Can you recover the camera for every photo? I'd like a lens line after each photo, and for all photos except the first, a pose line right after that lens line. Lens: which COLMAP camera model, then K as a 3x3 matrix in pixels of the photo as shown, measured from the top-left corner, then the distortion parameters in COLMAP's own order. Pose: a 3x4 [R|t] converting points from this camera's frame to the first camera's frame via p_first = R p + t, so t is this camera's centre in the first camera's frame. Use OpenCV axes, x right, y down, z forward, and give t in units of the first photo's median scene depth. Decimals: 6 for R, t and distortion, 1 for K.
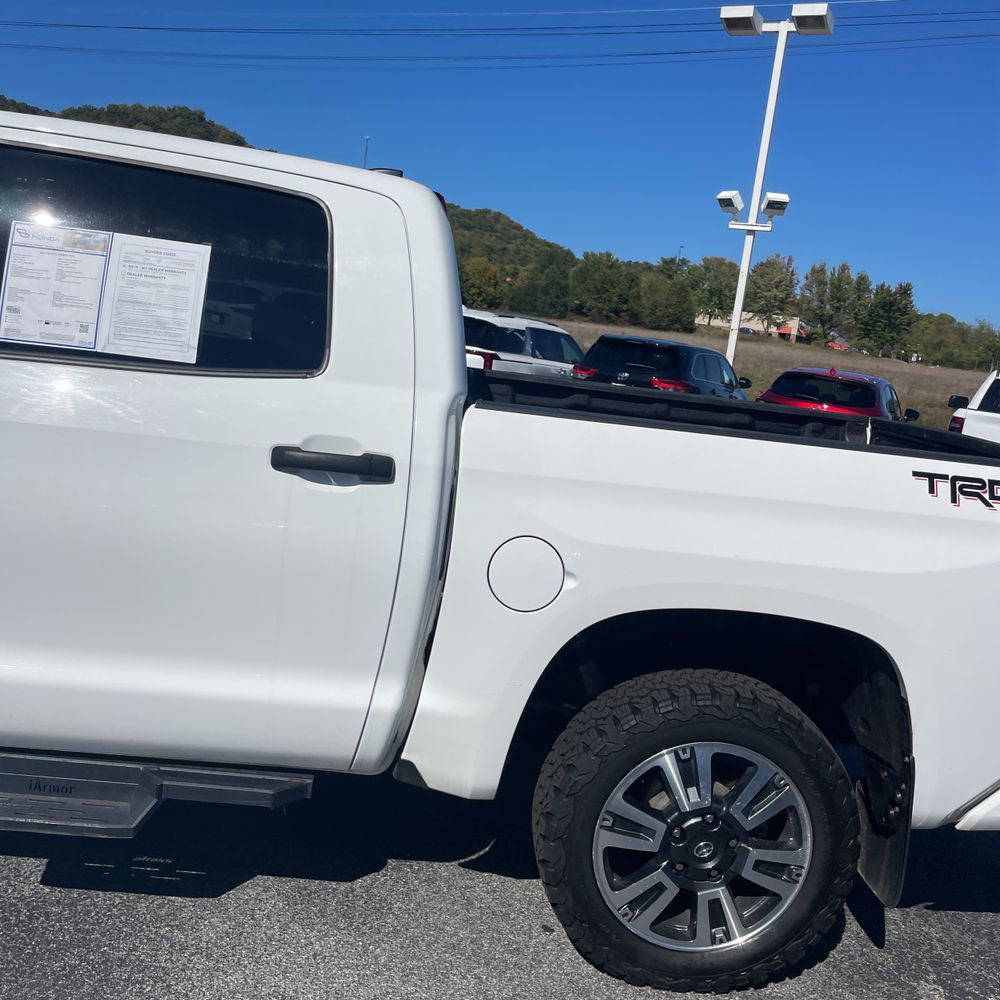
lens RADIAL K [[1020.1, 0, 521.8], [0, 1020.1, 505.8], [0, 0, 1]] dist [0.040373, 0.000000]
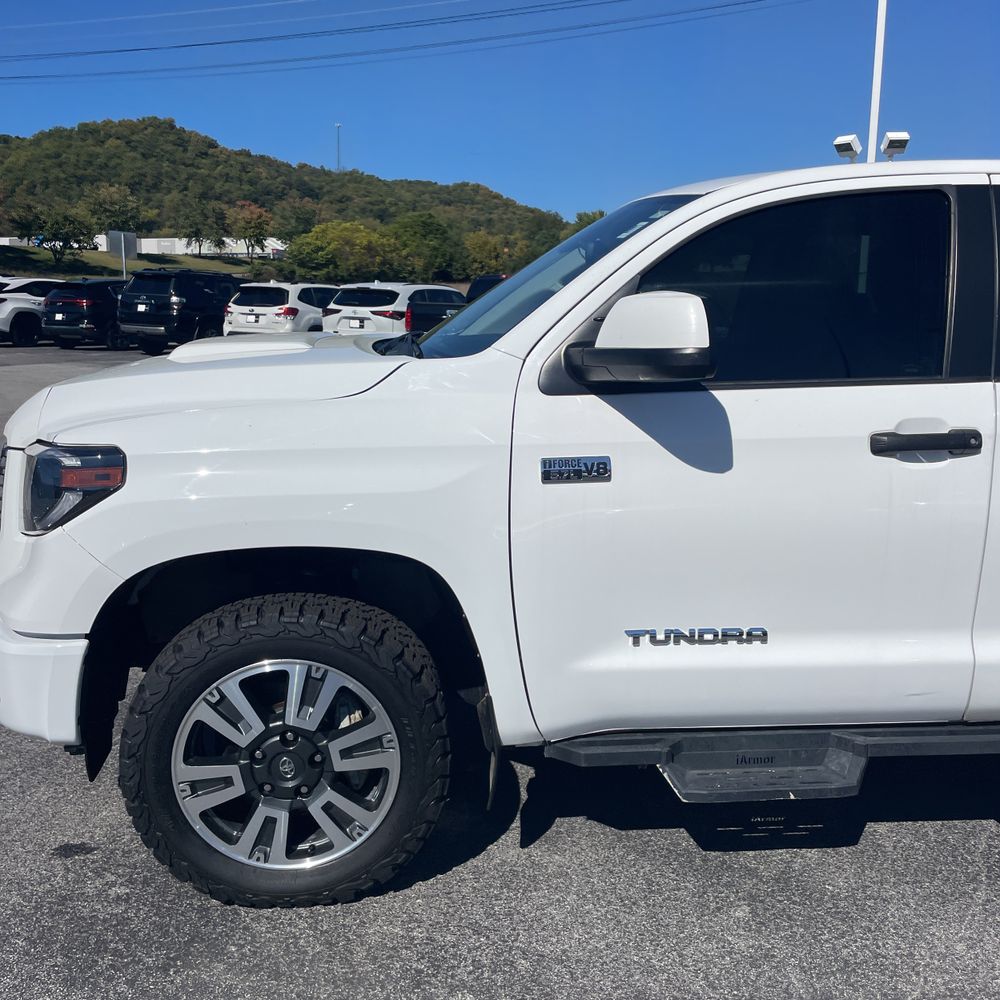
lens RADIAL K [[1020.1, 0, 512.5], [0, 1020.1, 495.3], [0, 0, 1]] dist [0.040373, 0.000000]
pose [[0.993081, -0.116068, -0.017868, -0.797179], [0.116395, 0.993030, 0.018543, -0.077624], [0.015592, -0.020494, 0.999668, -0.106385]]
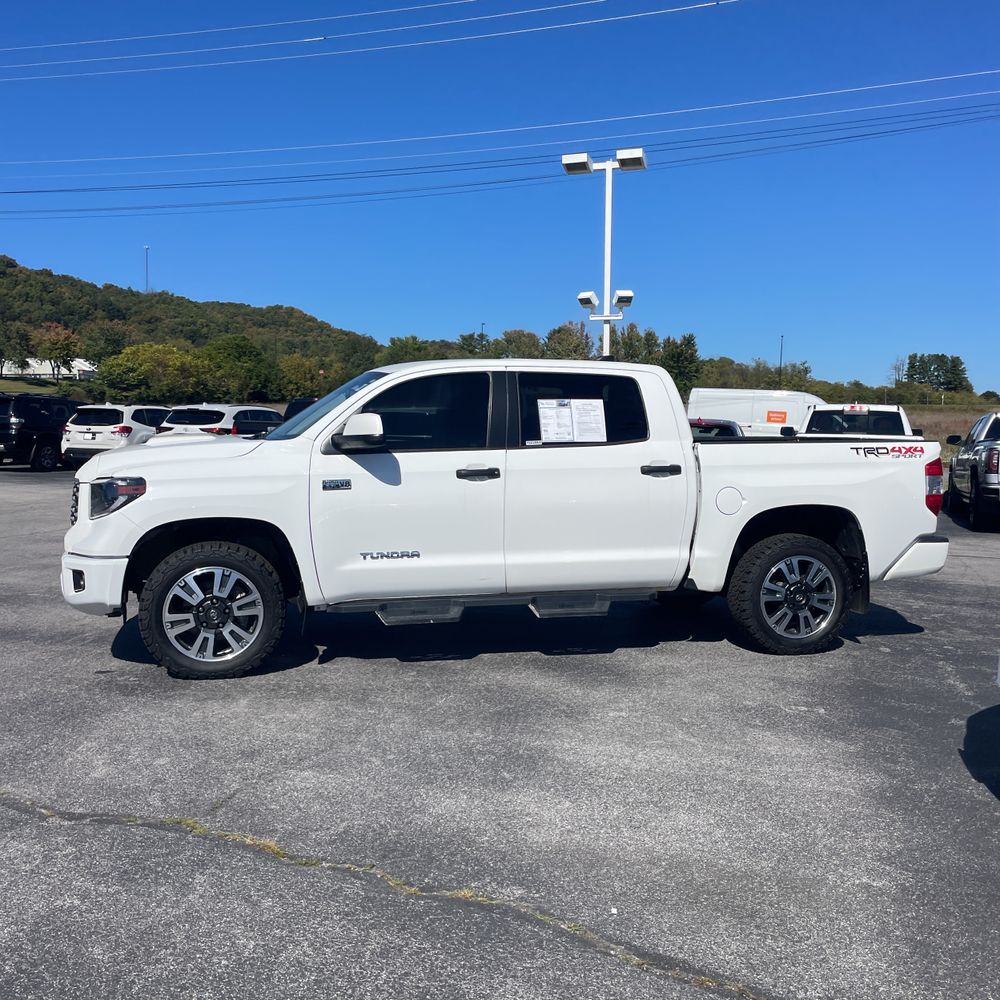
lens RADIAL K [[1020.1, 0, 498.8], [0, 1020.1, 516.1], [0, 0, 1]] dist [0.040373, 0.000000]
pose [[0.978589, -0.136617, 0.153945, -0.766231], [0.146408, 0.987743, -0.054120, 0.121937], [-0.144664, 0.075500, 0.986596, -1.212768]]
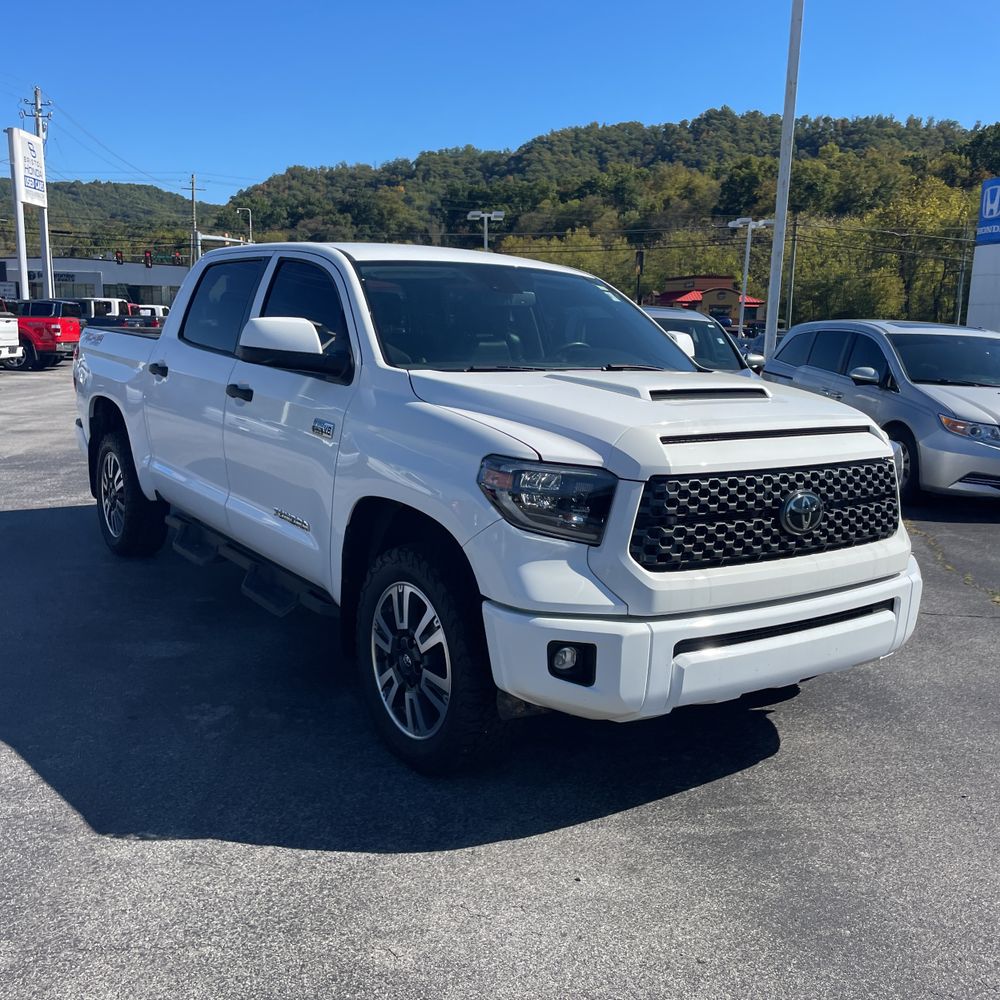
lens RADIAL K [[1020.1, 0, 490.2], [0, 1020.1, 485.6], [0, 0, 1]] dist [0.040373, 0.000000]
pose [[-0.494127, -0.288816, 0.820014, -1.949763], [0.046397, 0.933102, 0.356605, -0.555825], [-0.868151, 0.214255, -0.447671, 1.638350]]
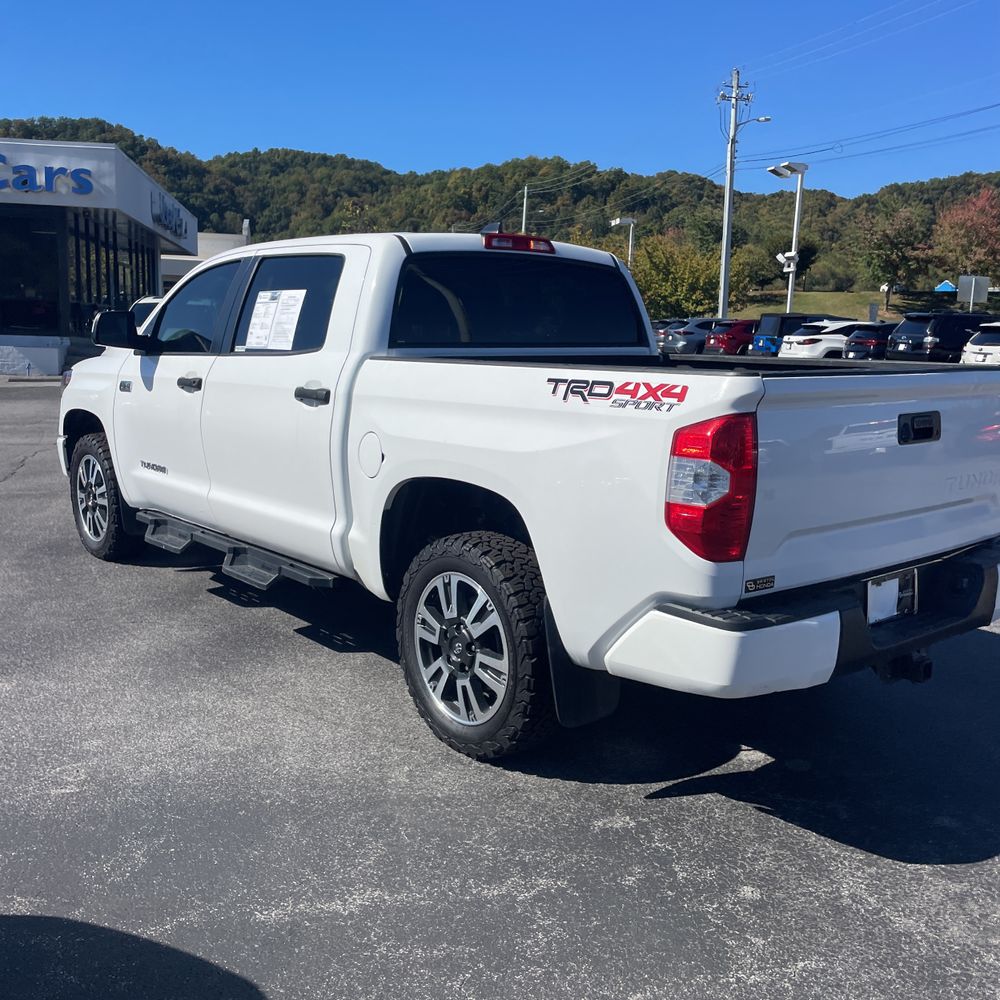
lens RADIAL K [[1020.1, 0, 492.3], [0, 1020.1, 497.9], [0, 0, 1]] dist [0.040373, 0.000000]
pose [[0.579401, 0.015651, -0.814892, 1.085774], [-0.082494, 0.995807, -0.039530, 0.137070], [0.810857, 0.090128, 0.578263, 0.143329]]
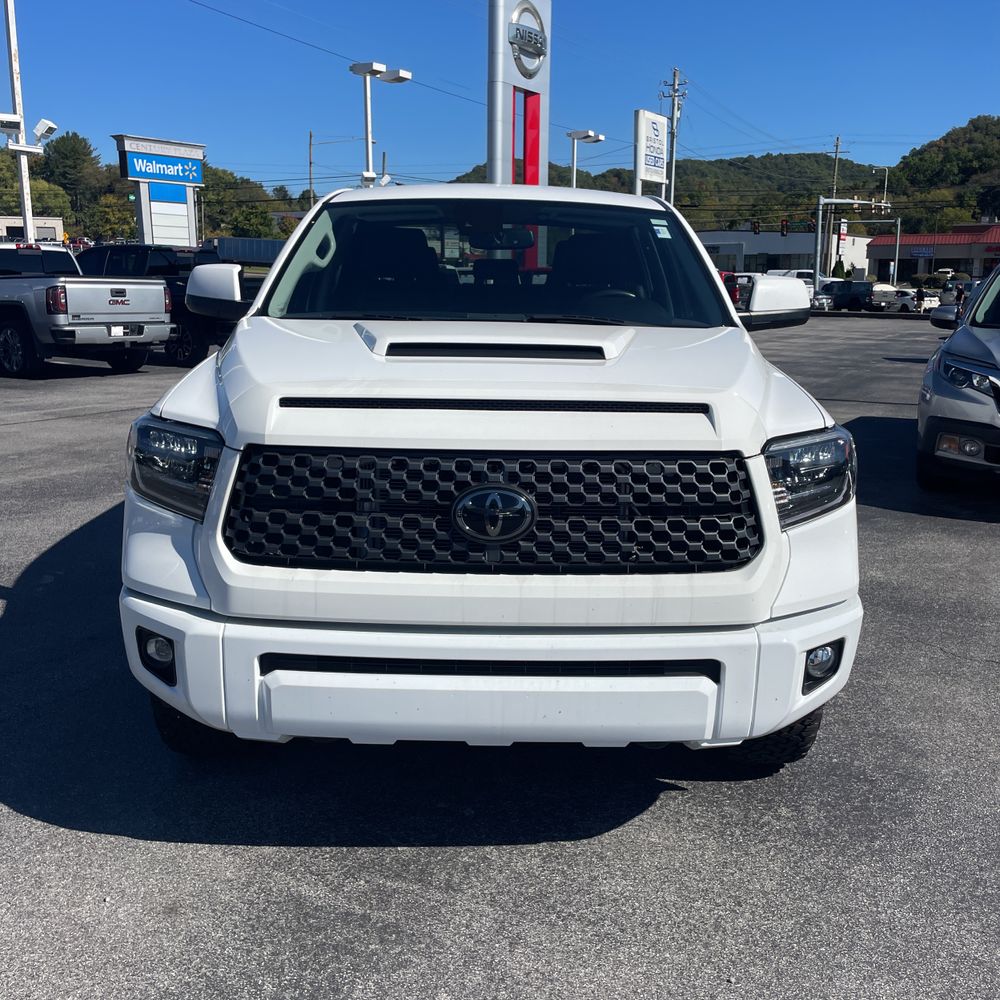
lens RADIAL K [[1020.1, 0, 505.1], [0, 1020.1, 487.7], [0, 0, 1]] dist [0.040373, 0.000000]
pose [[0.070206, -0.337289, 0.938780, -1.958466], [0.161495, 0.932530, 0.322966, -0.404861], [-0.984373, 0.128935, 0.119939, 0.805562]]
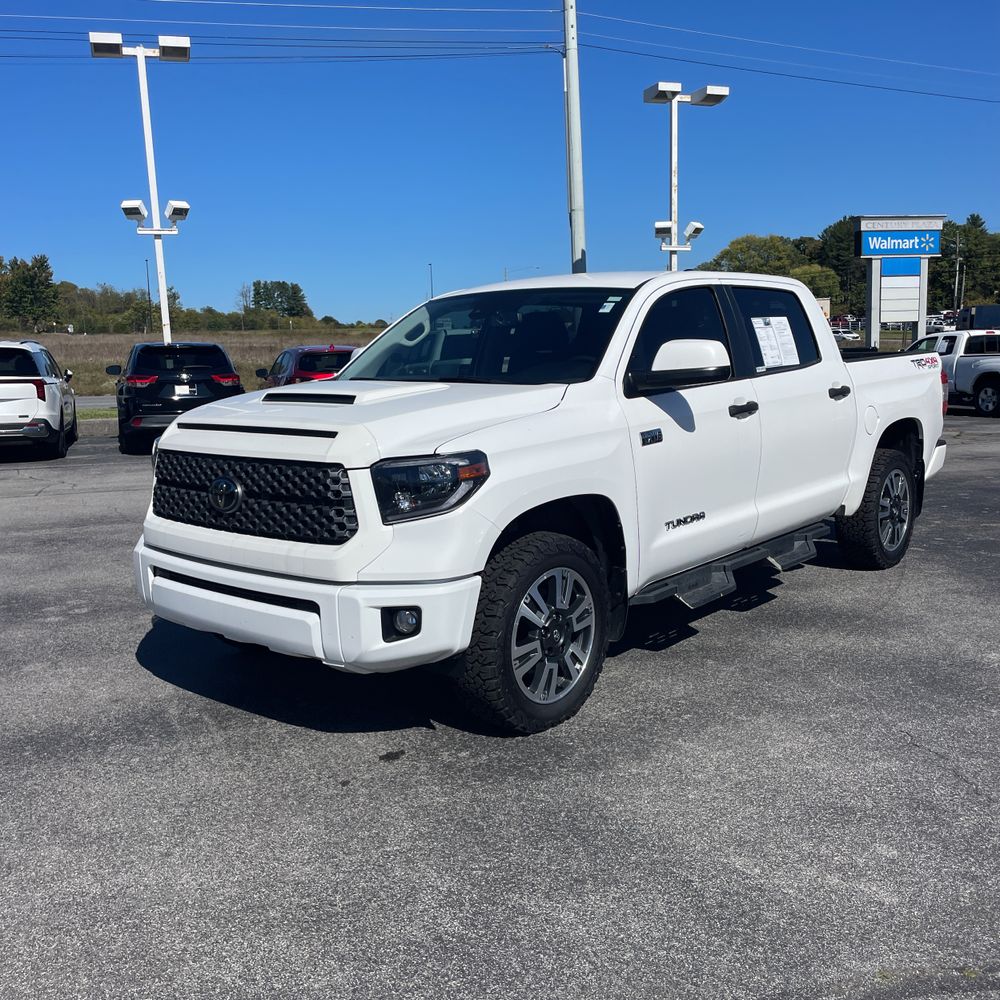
lens RADIAL K [[1020.1, 0, 493.8], [0, 1020.1, 498.3], [0, 0, 1]] dist [0.040373, 0.000000]
pose [[0.701029, -0.252407, 0.666969, -1.863974], [0.236168, 0.964662, 0.116838, -0.209386], [-0.672891, 0.075610, 0.735867, -0.228383]]
